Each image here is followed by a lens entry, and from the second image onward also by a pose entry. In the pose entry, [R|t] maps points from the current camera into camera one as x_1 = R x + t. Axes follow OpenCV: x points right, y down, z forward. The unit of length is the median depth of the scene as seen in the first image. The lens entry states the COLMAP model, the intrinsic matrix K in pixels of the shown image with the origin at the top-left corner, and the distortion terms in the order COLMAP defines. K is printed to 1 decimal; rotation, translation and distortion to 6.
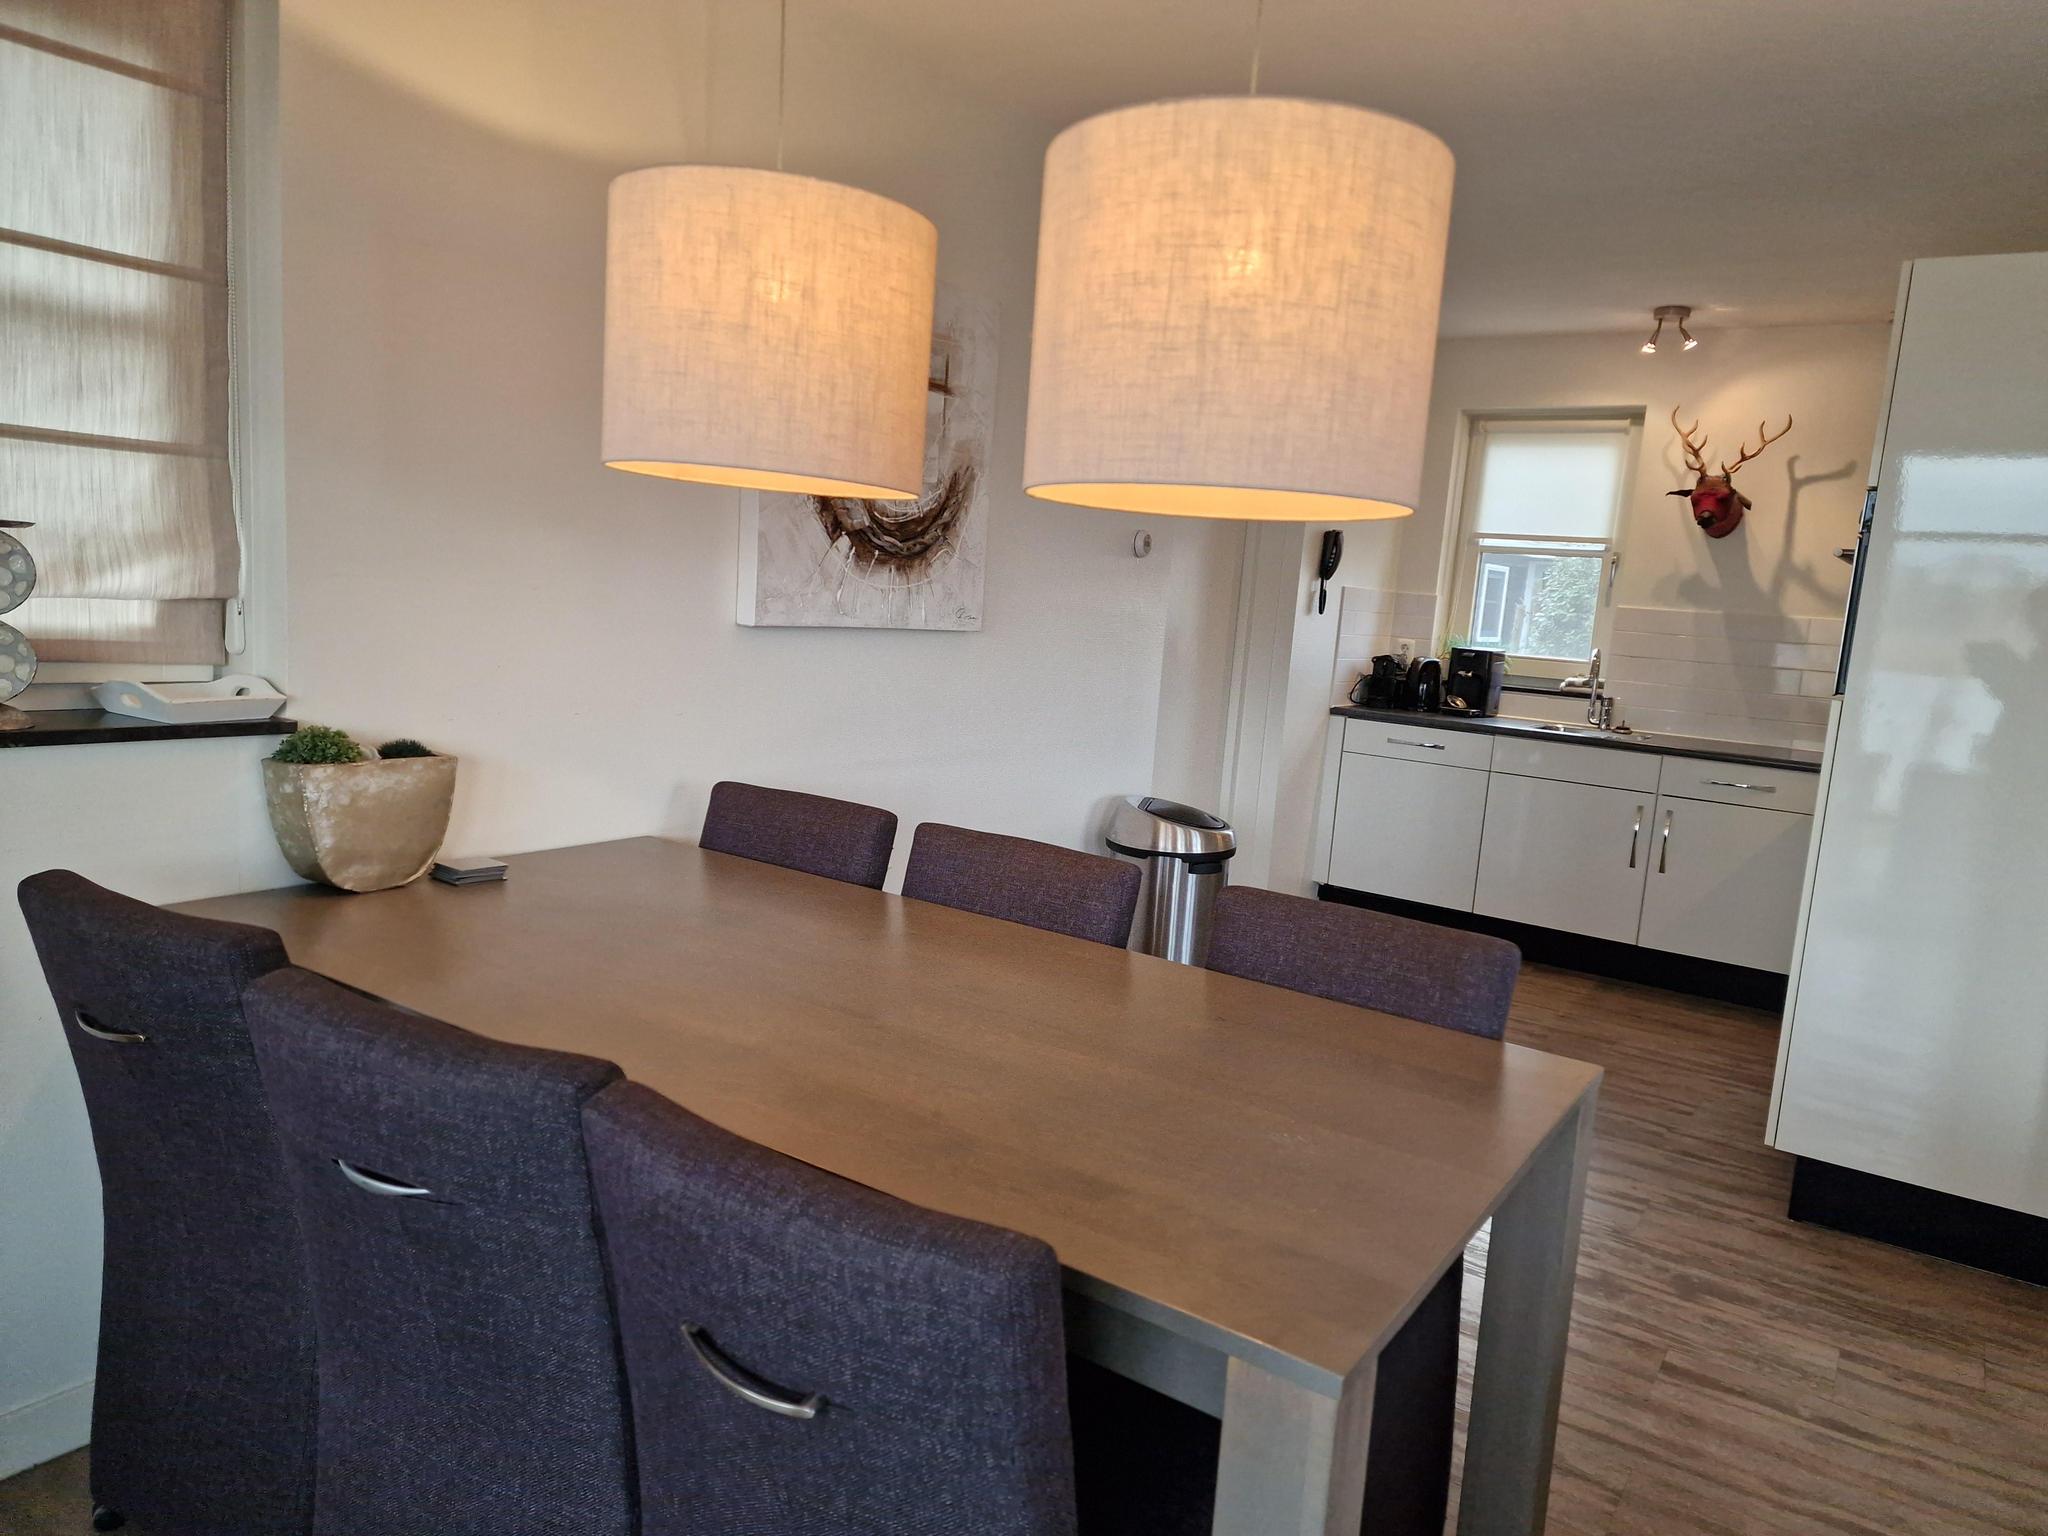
lens RADIAL K [[1352.5, 0, 1032.0], [0, 1352.5, 759.8], [0, 0, 1]] dist [0.035110, -0.002379]
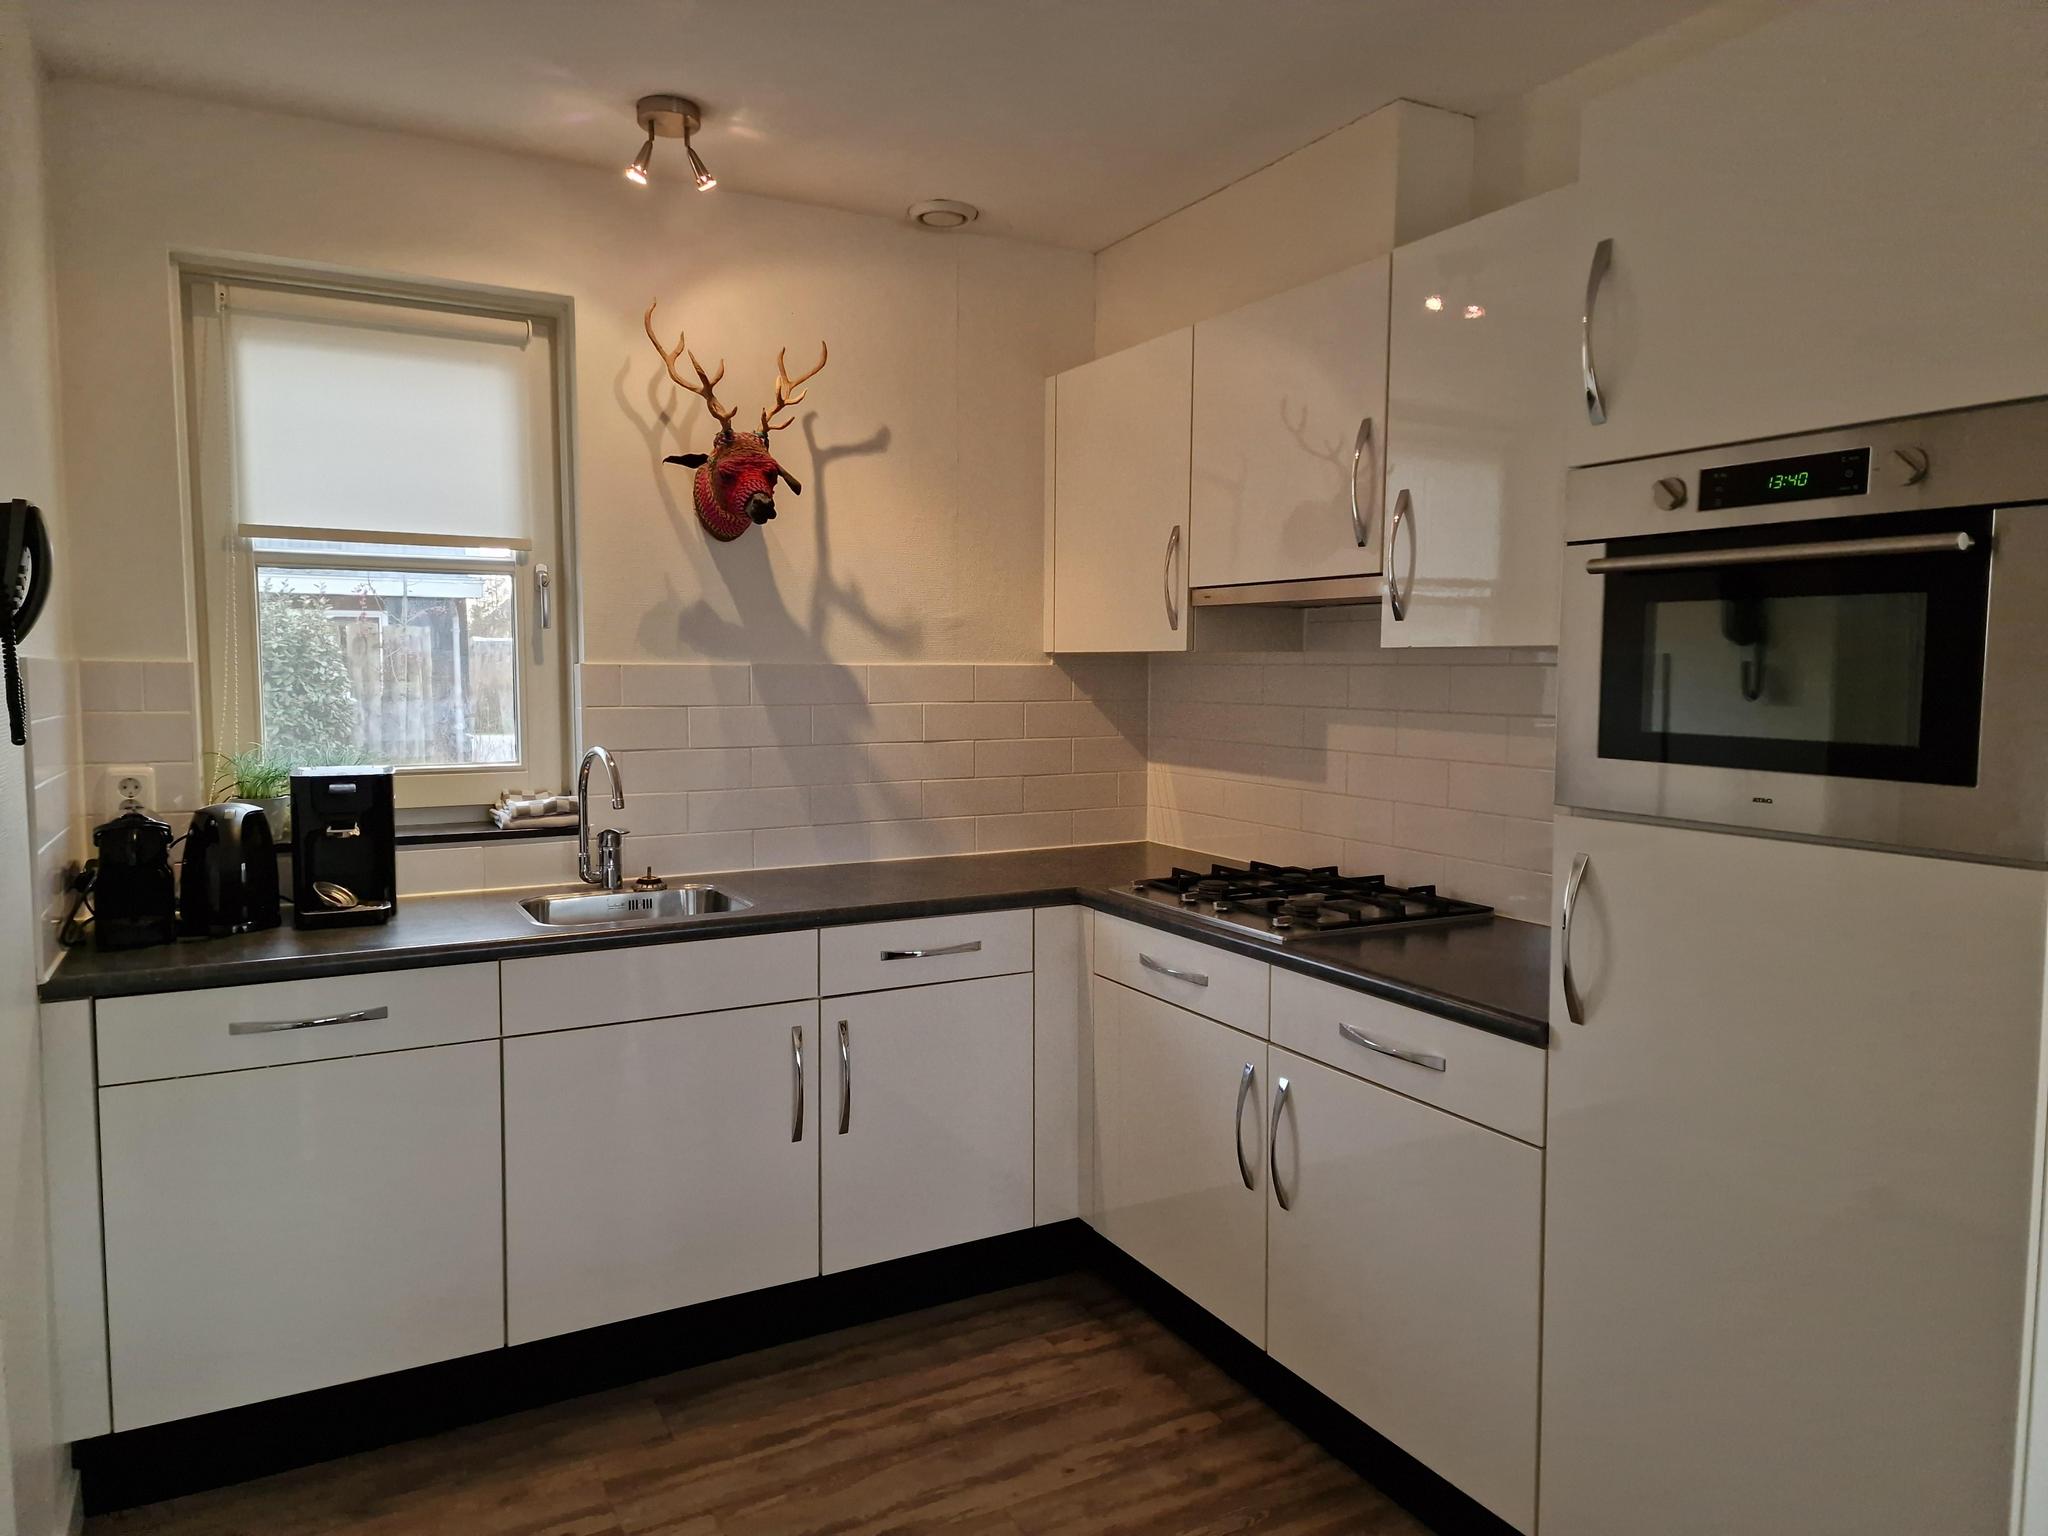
lens RADIAL K [[1352.5, 0, 1022.6], [0, 1352.5, 772.7], [0, 0, 1]] dist [0.035110, -0.002379]
pose [[0.465288, -0.136221, 0.874615, 0.027433], [0.145492, 0.986418, 0.076234, -0.087165], [-0.873120, 0.091779, 0.478788, 0.602773]]
